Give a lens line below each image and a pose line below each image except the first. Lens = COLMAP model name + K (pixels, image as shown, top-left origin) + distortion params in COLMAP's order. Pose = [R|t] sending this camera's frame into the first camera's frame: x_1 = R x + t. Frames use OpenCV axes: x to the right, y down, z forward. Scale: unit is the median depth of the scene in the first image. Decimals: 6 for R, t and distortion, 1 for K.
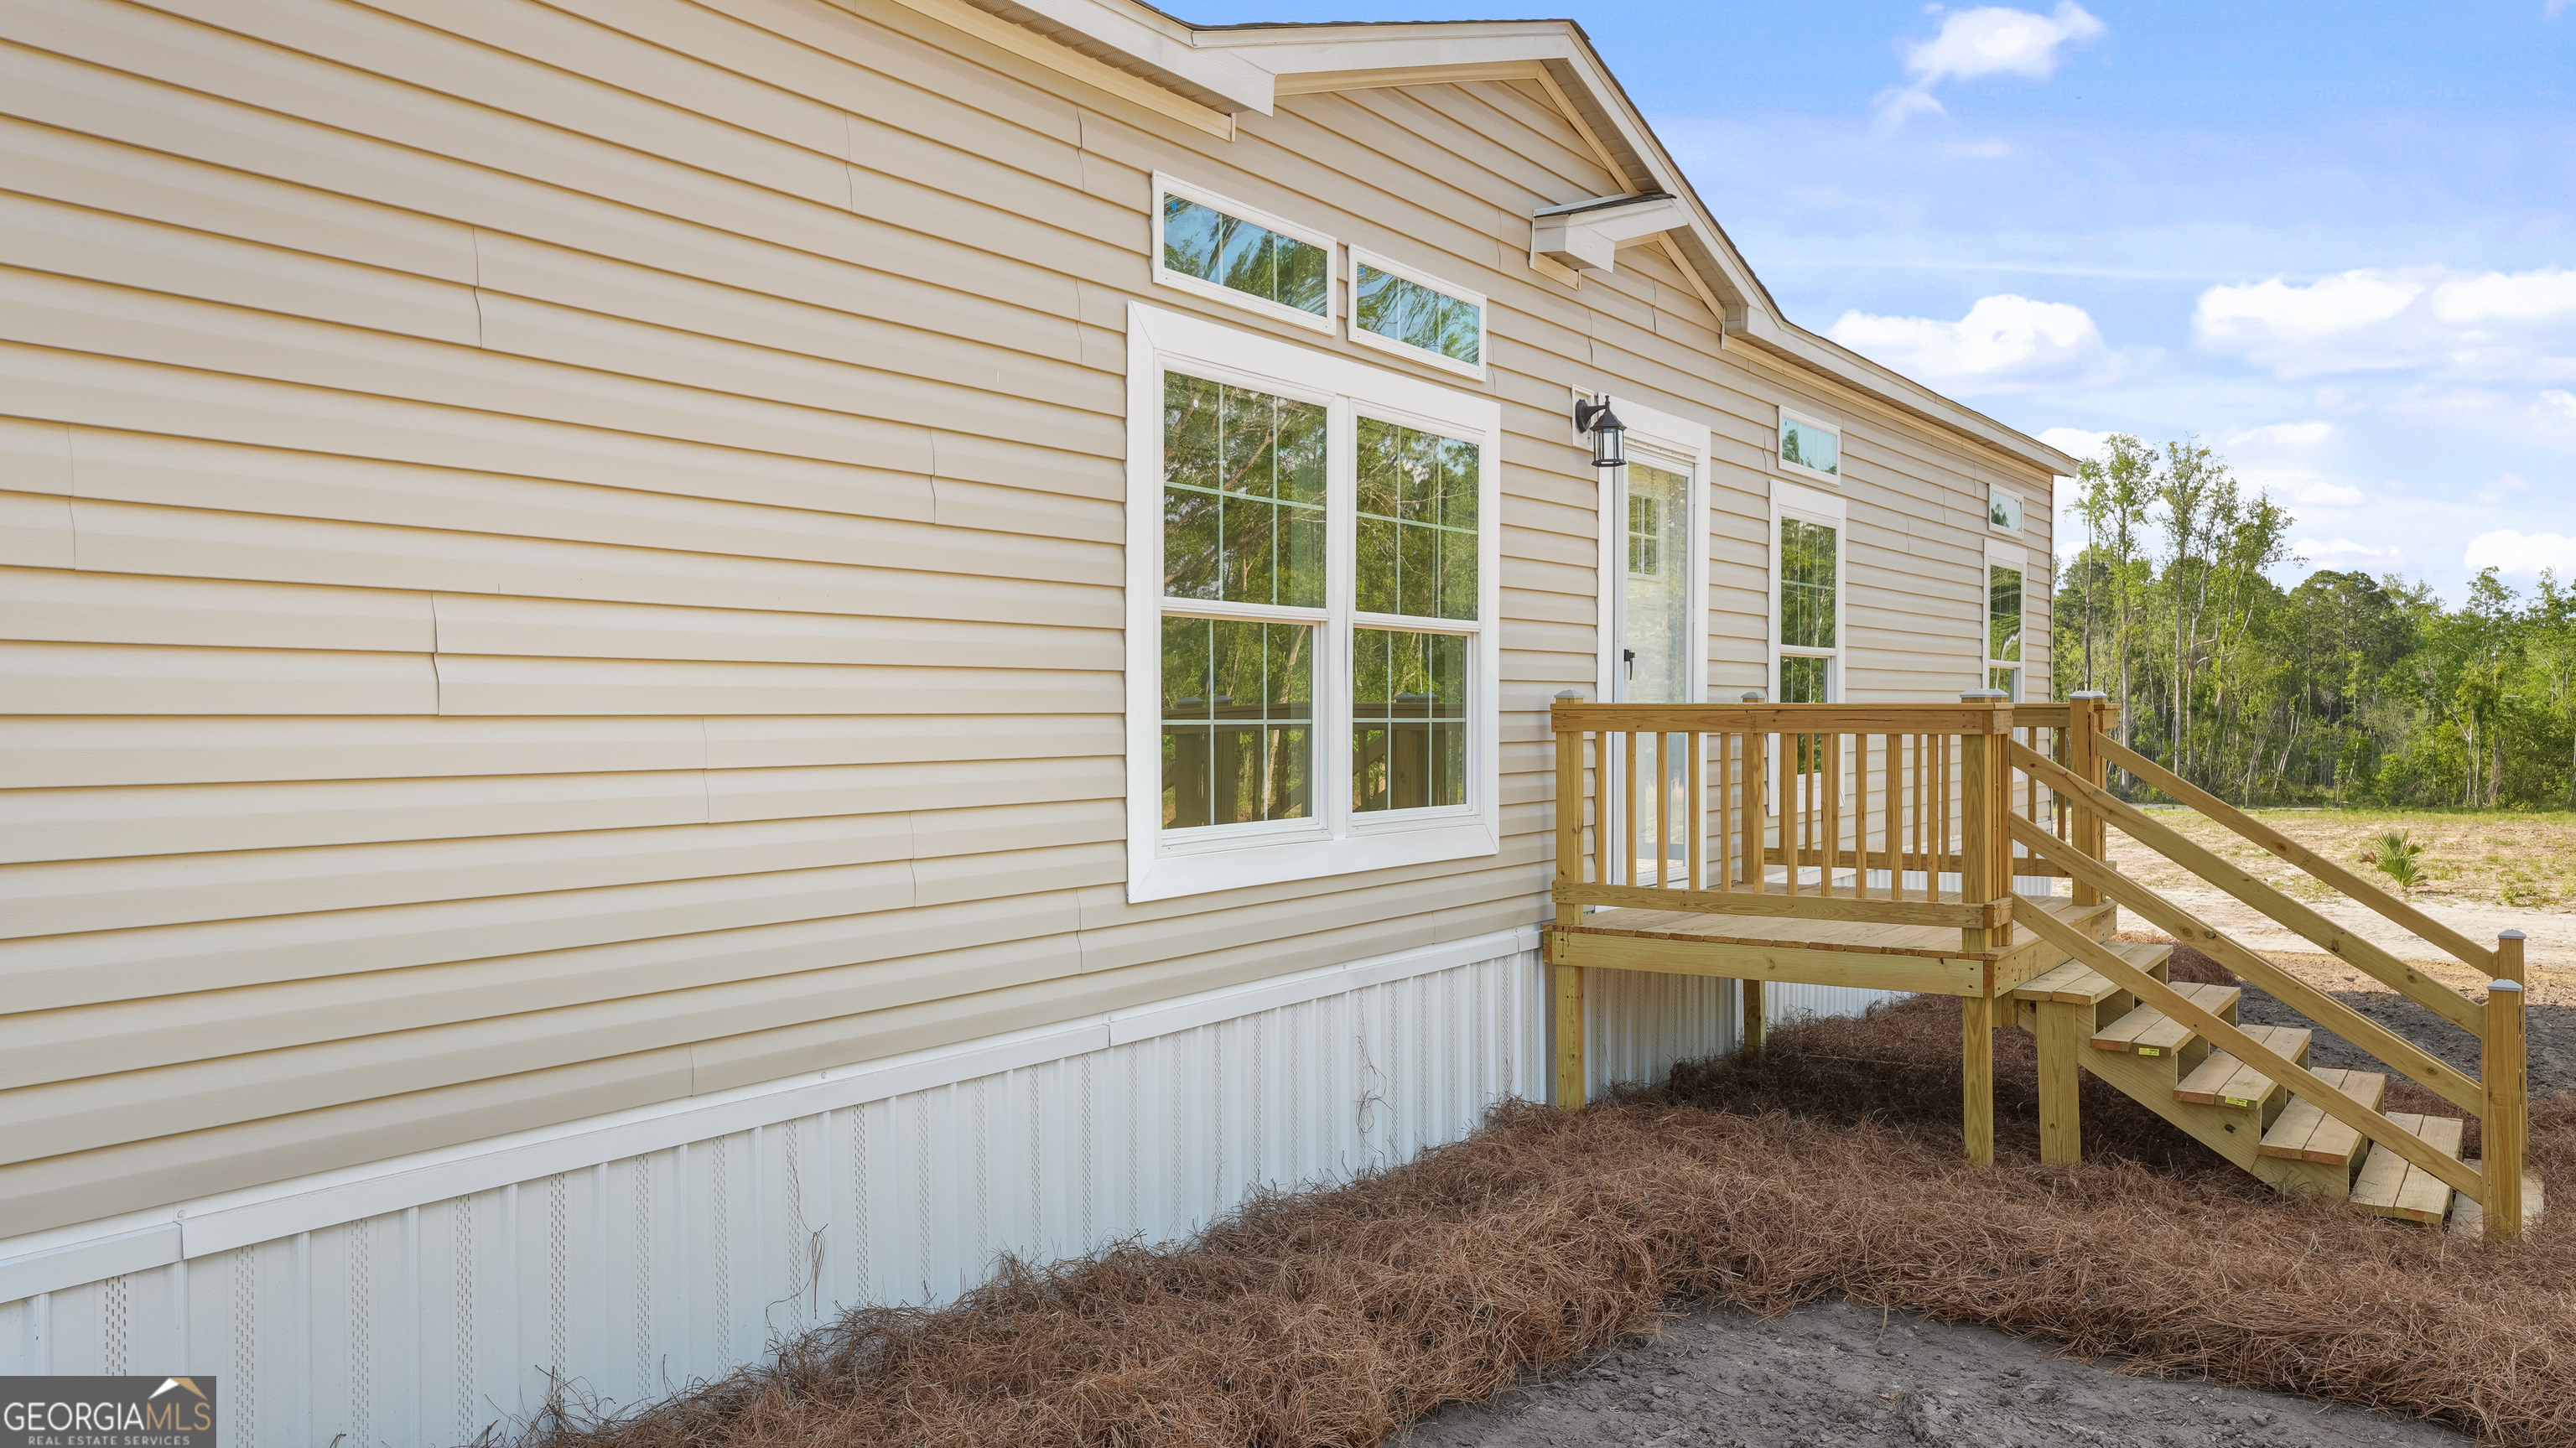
lens RADIAL K [[1989.4, 0, 1289.3], [0, 1989.4, 708.4], [0, 0, 1]] dist [0.013596, 0.002736]
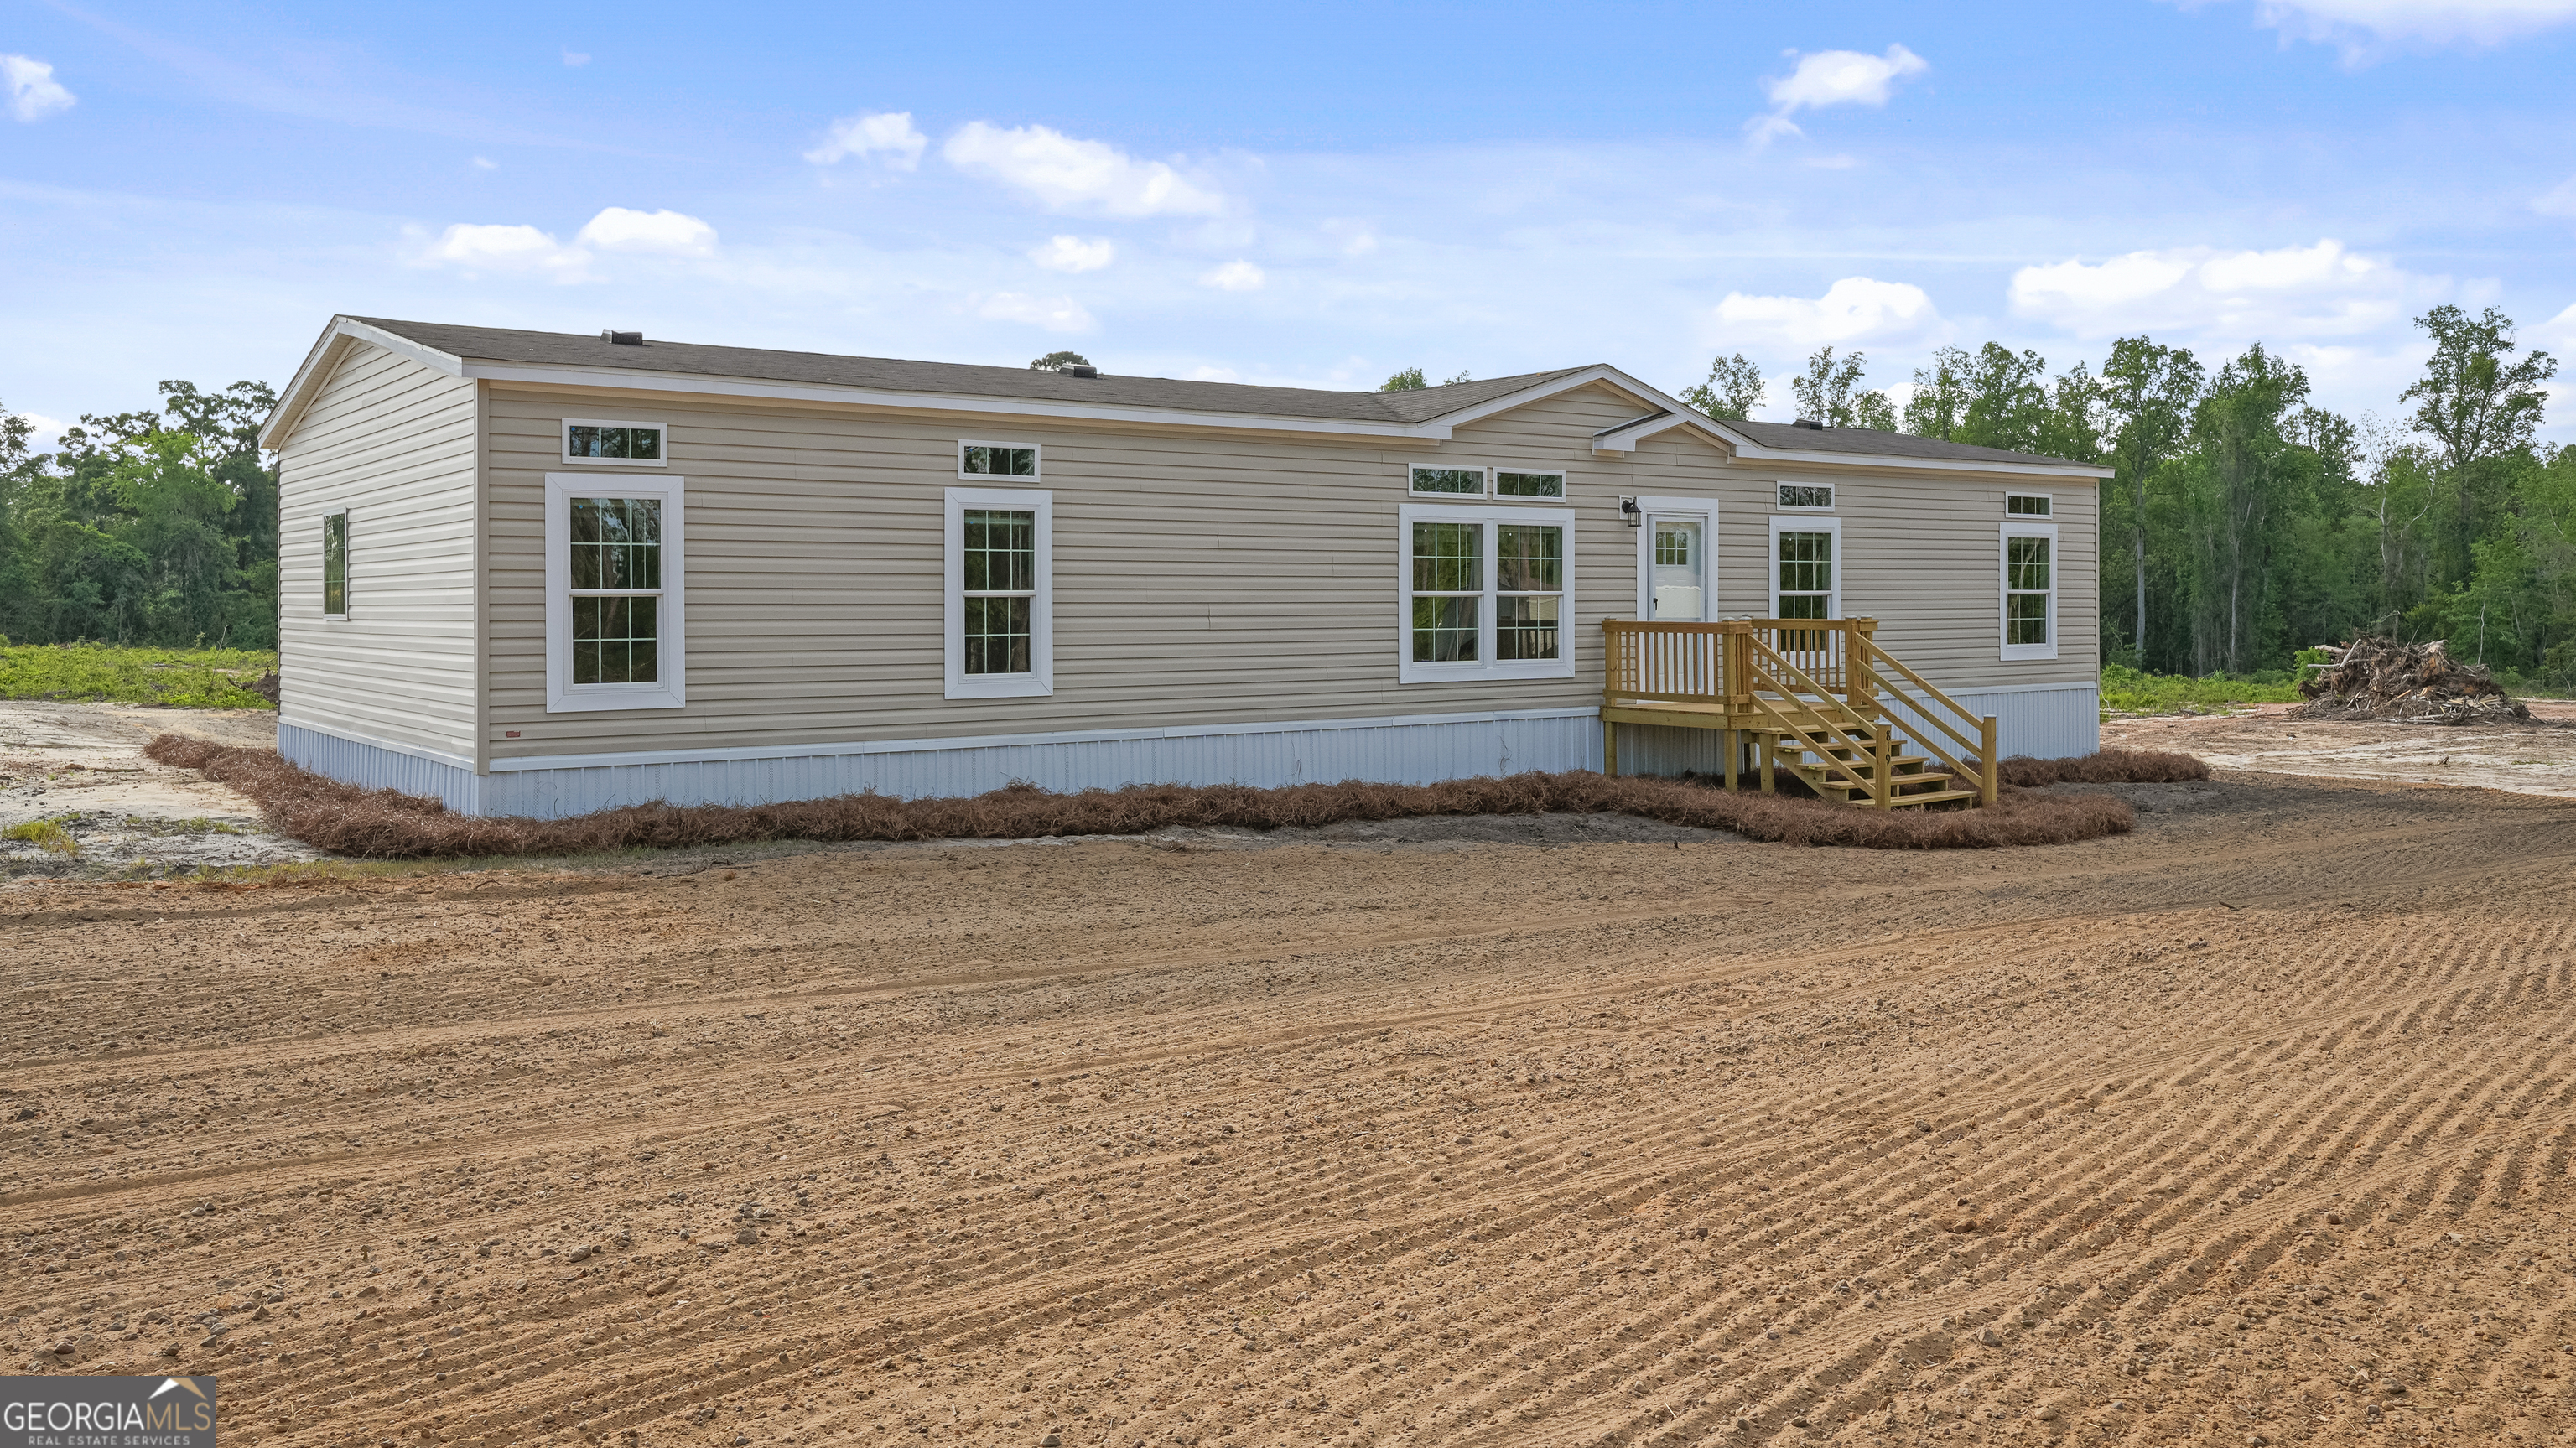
lens RADIAL K [[1989.4, 0, 1281.2], [0, 1989.4, 720.7], [0, 0, 1]] dist [0.013596, 0.002736]
pose [[0.931197, 0.021320, -0.363892, 0.758350], [0.001268, 0.998093, 0.061721, -0.037084], [0.364513, -0.057936, 0.929394, -1.740171]]
